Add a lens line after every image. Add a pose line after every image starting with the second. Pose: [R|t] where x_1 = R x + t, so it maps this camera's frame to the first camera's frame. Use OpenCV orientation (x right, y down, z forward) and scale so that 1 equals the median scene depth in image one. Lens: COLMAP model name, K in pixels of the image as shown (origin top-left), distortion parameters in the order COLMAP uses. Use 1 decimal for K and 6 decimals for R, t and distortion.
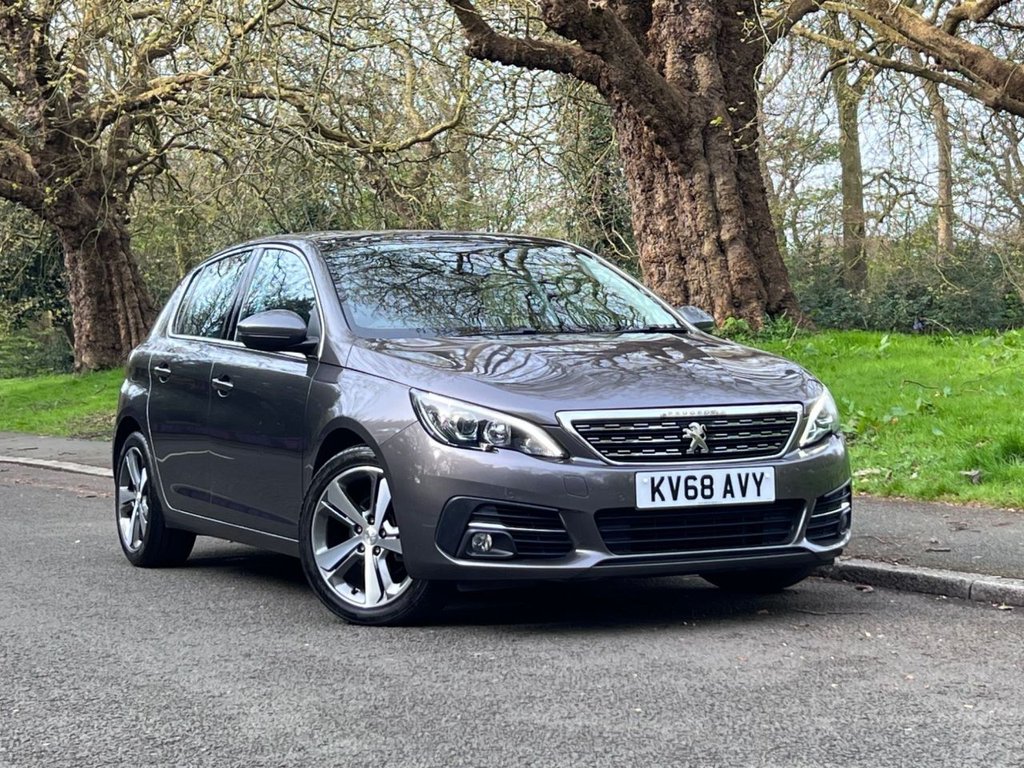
lens RADIAL K [[2297.2, 0, 512.0], [0, 2297.2, 384.0], [0, 0, 1]] dist [0.134389, -0.546873]
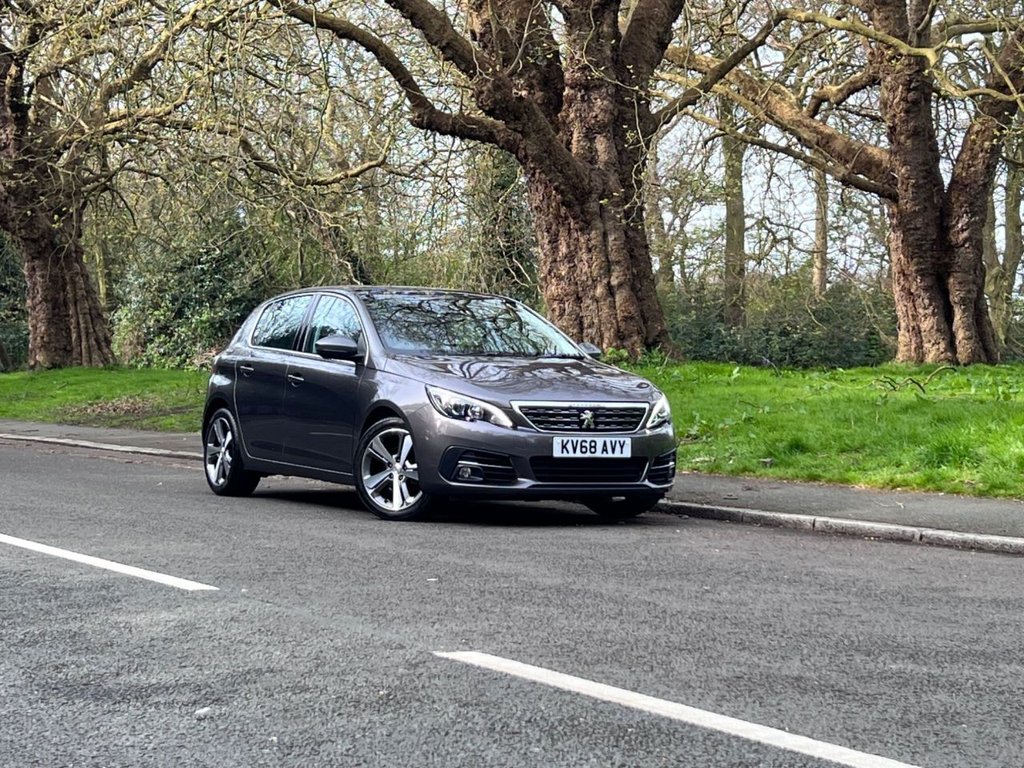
lens RADIAL K [[2297.2, 0, 512.0], [0, 2297.2, 384.0], [0, 0, 1]] dist [0.134389, -0.546873]
pose [[0.997898, 0.043072, 0.048413, -0.020189], [-0.042663, 0.999045, -0.009452, 0.004850], [-0.048774, 0.007367, 0.998783, -0.237224]]
